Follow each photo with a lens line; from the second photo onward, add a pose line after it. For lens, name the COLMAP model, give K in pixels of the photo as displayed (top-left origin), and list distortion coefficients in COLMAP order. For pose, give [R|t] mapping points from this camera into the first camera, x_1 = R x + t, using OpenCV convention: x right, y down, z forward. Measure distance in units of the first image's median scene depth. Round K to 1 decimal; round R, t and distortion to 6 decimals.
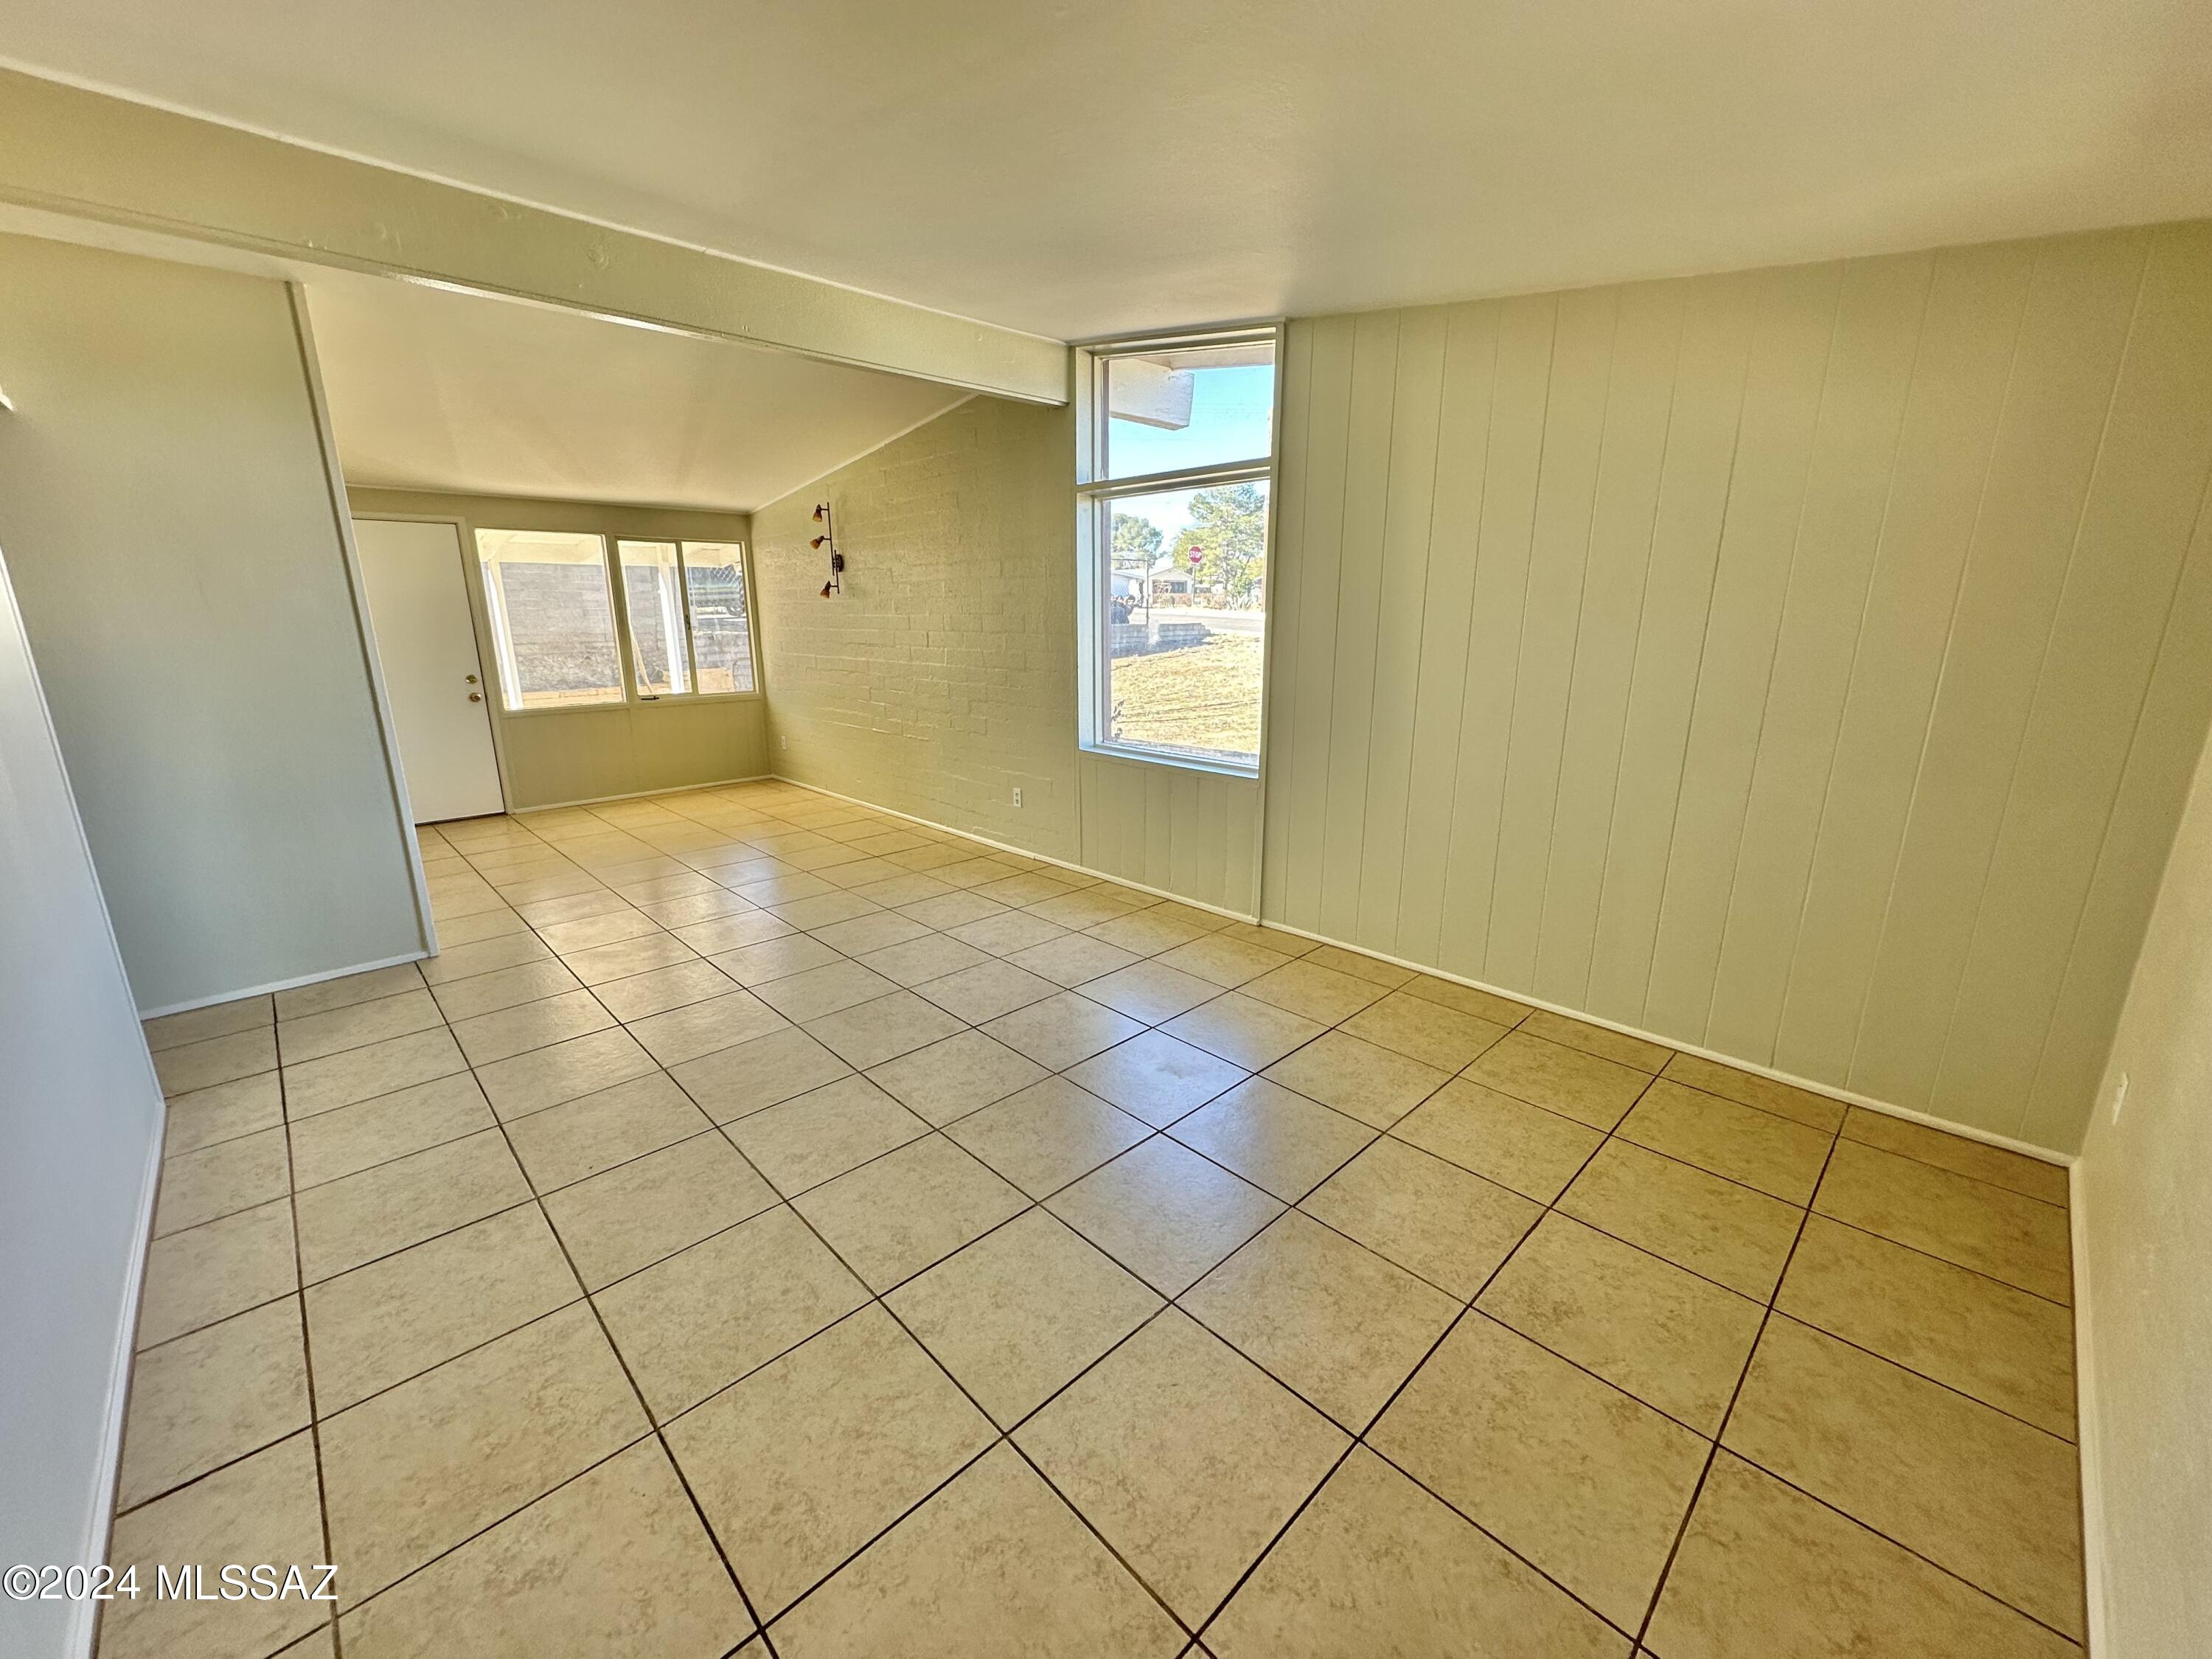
lens RADIAL K [[874.9, 0, 1104.2], [0, 874.9, 834.1], [0, 0, 1]] dist [-0.002526, 0.000353]
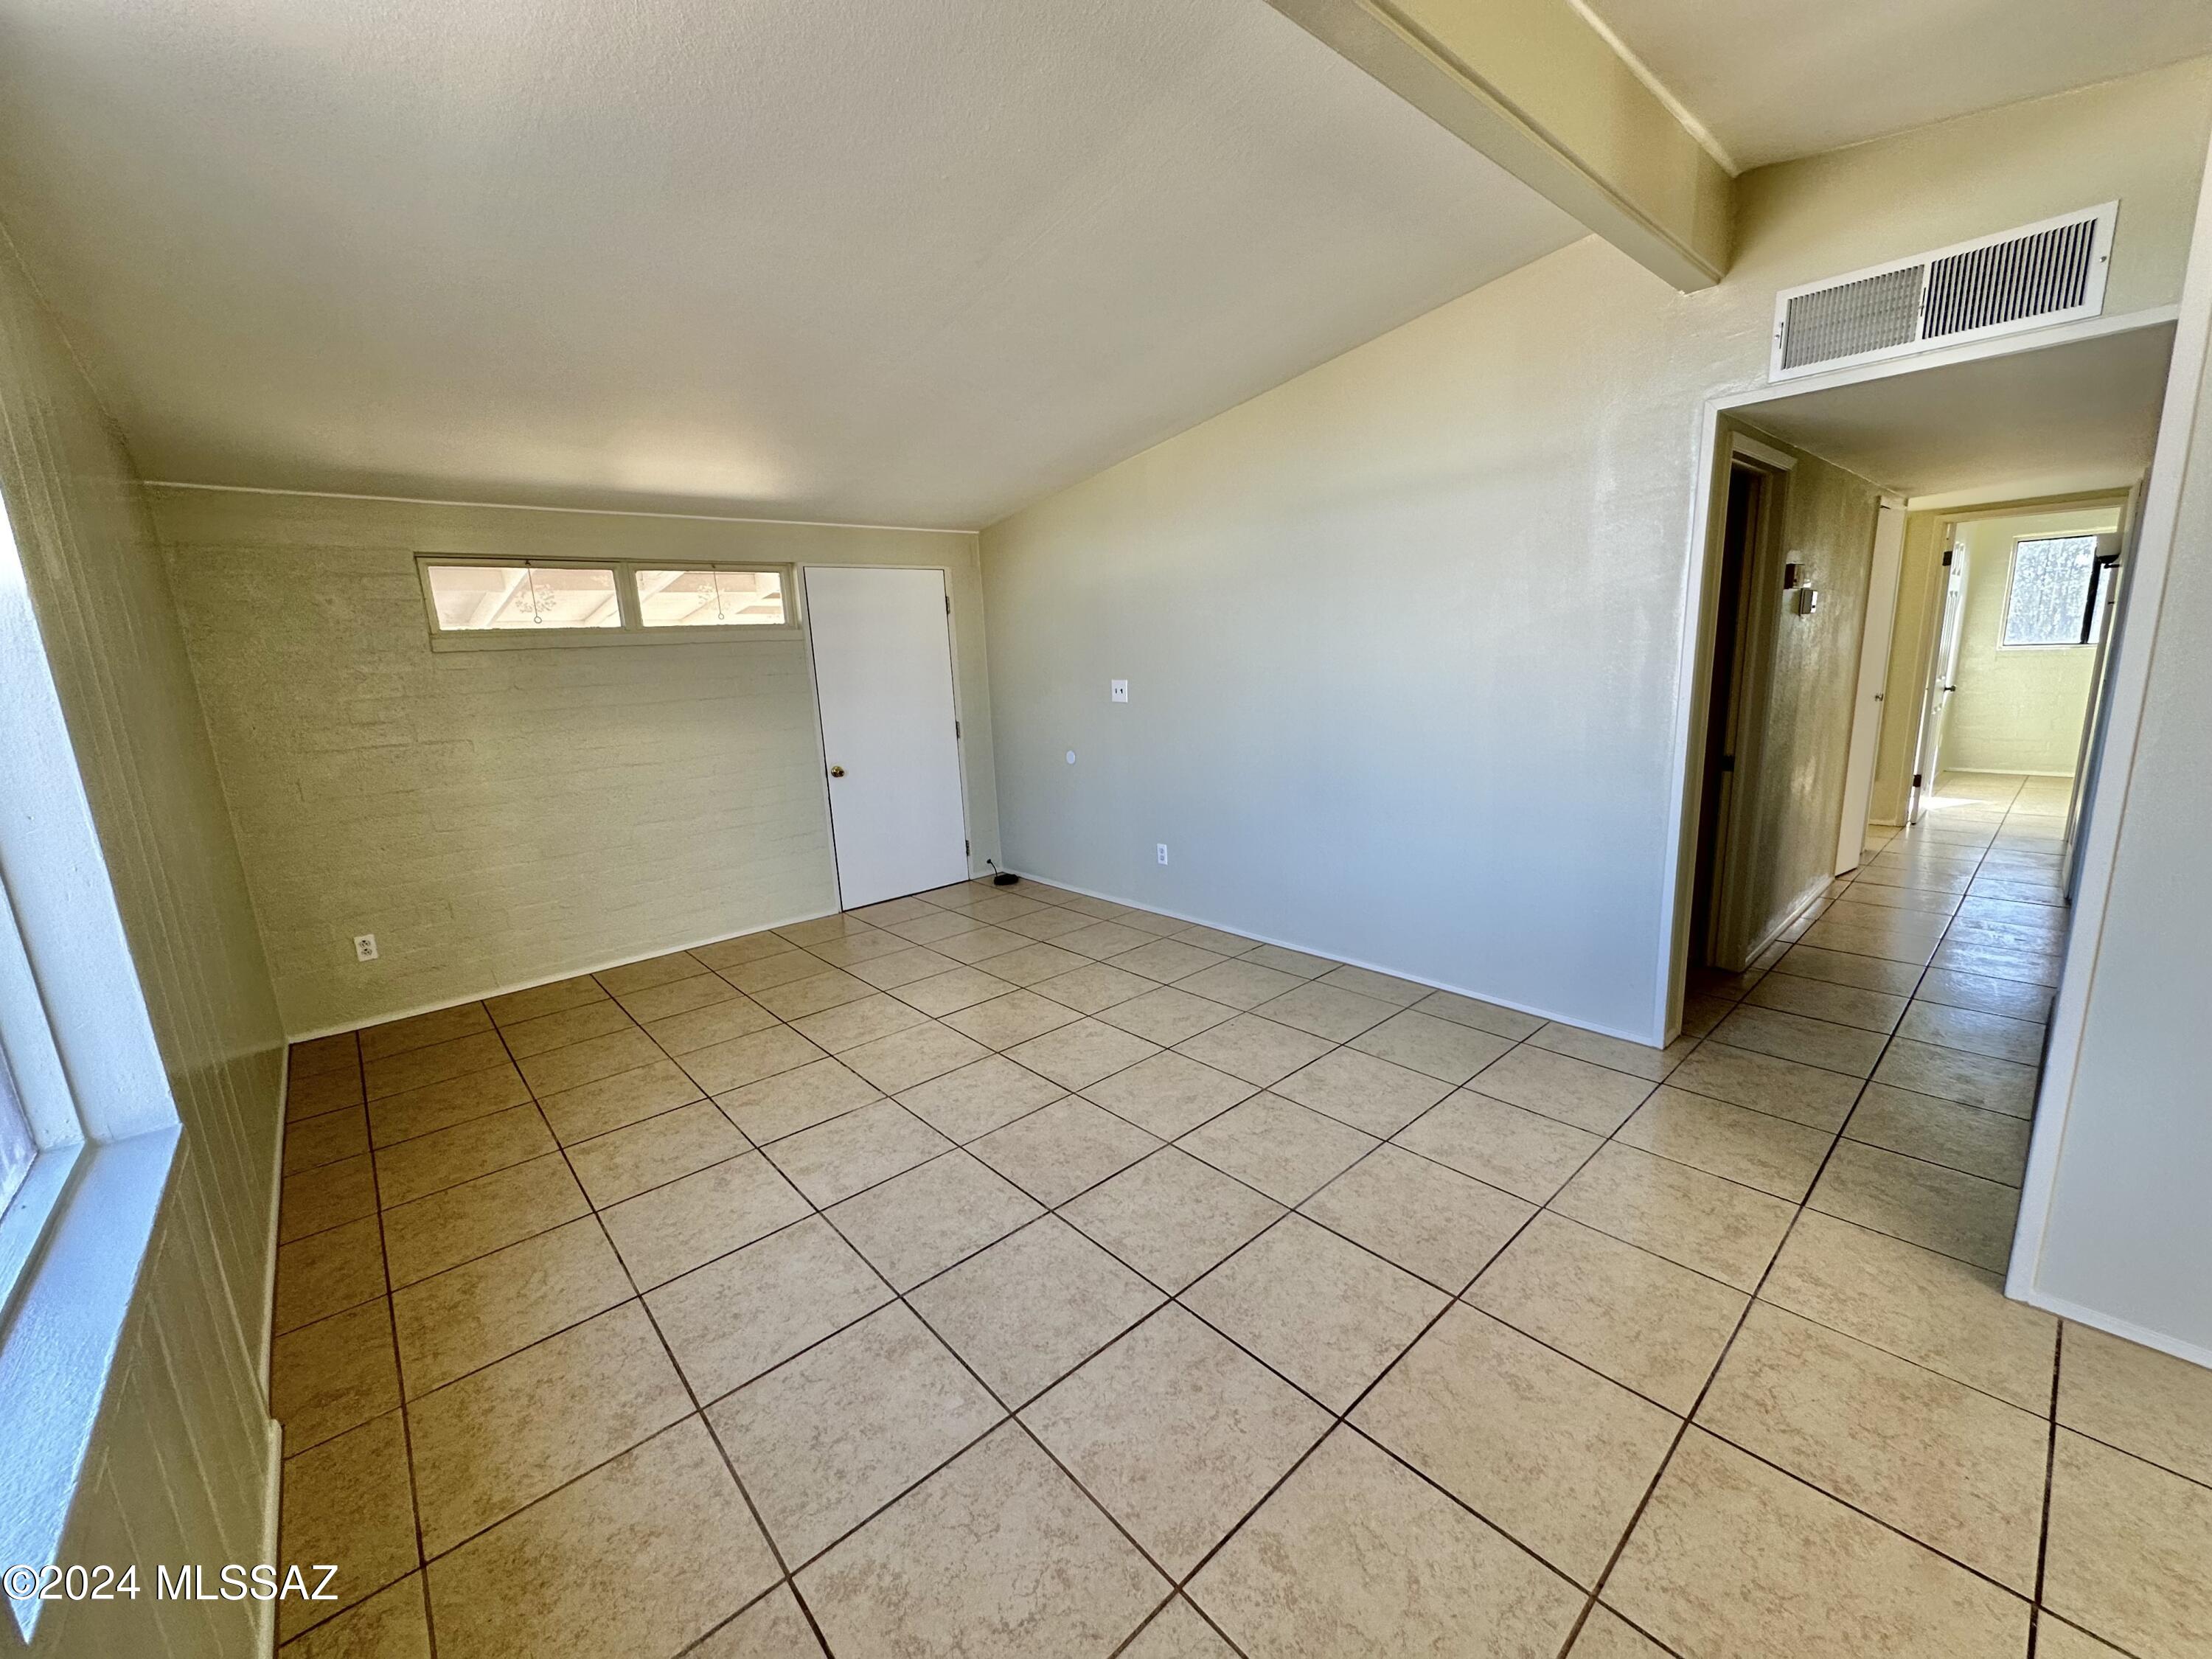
lens RADIAL K [[880.4, 0, 1103.8], [0, 880.4, 830.4], [0, 0, 1]] dist [-0.002823, 0.000416]
pose [[-0.997847, 0.043277, 0.049271, -0.293871], [0.060587, 0.895890, 0.440125, -0.361908], [-0.025094, 0.442163, -0.896584, 1.389259]]
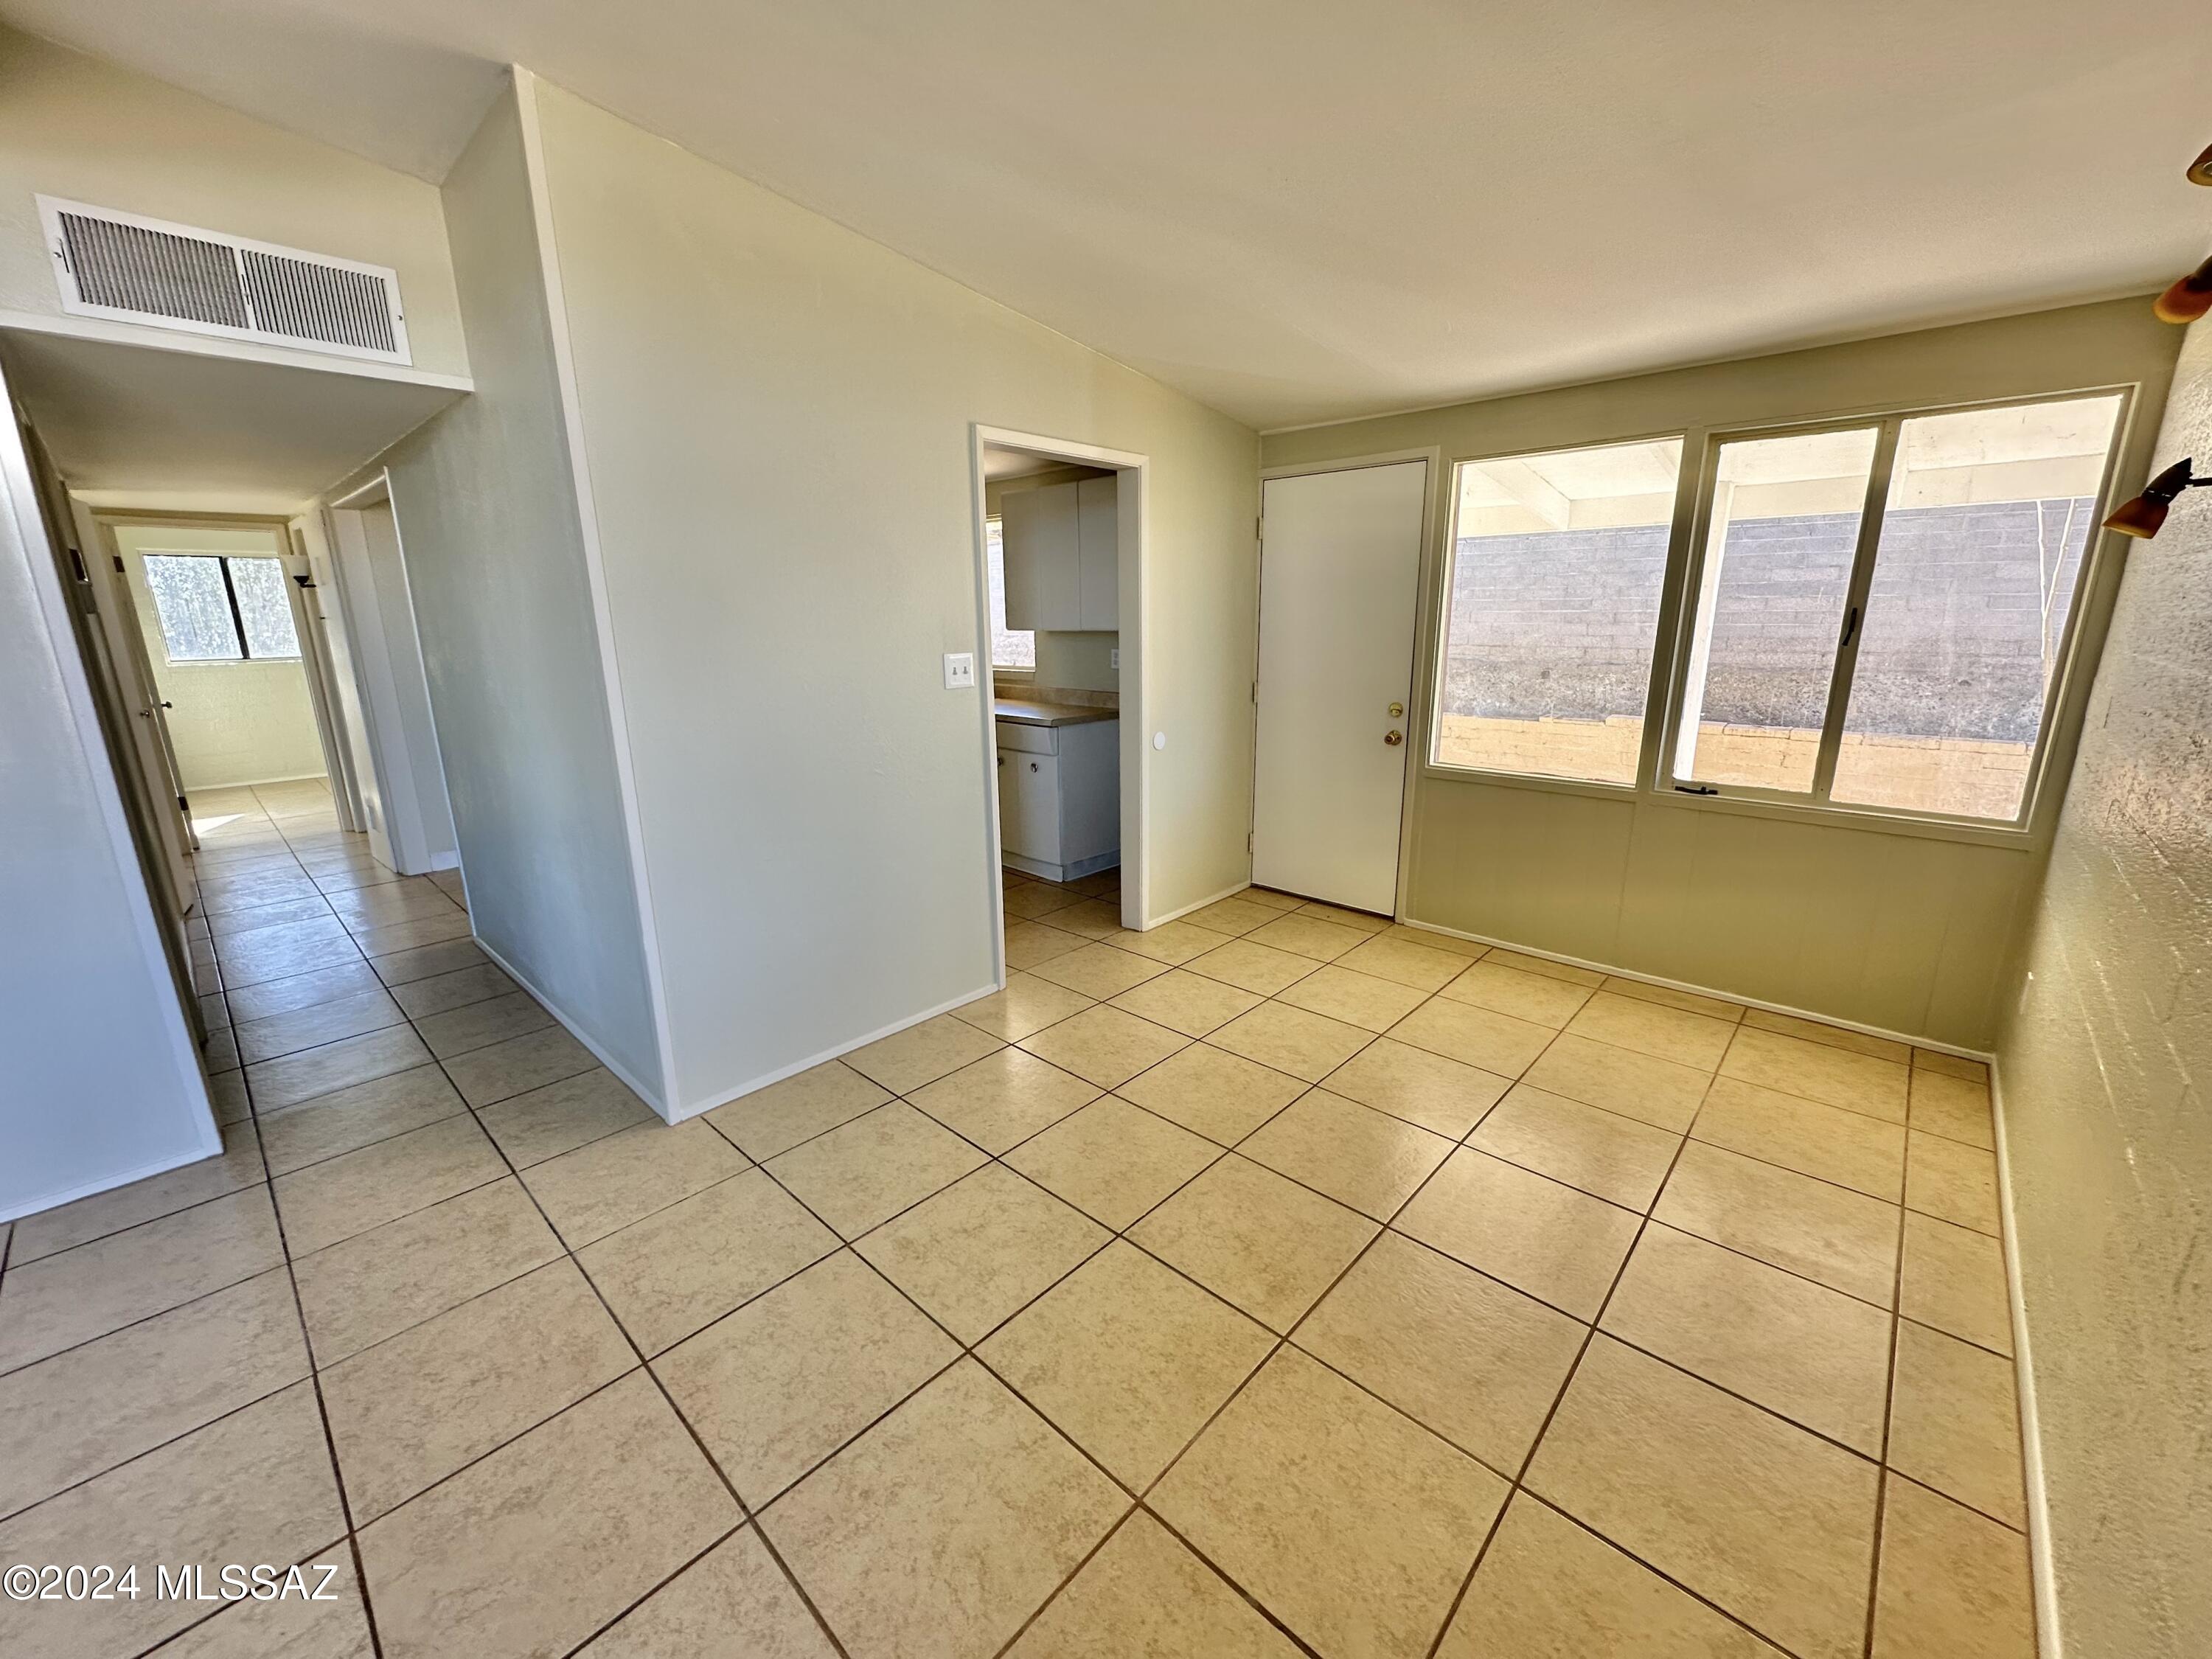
lens RADIAL K [[881.9, 0, 1106.0], [0, 881.9, 829.5], [0, 0, 1]] dist [-0.002721, -0.000226]
pose [[0.056008, 0.243841, -0.968197, -0.152409], [-0.238411, 0.944933, 0.224191, -0.314402], [0.969548, 0.218272, 0.111058, 1.238433]]
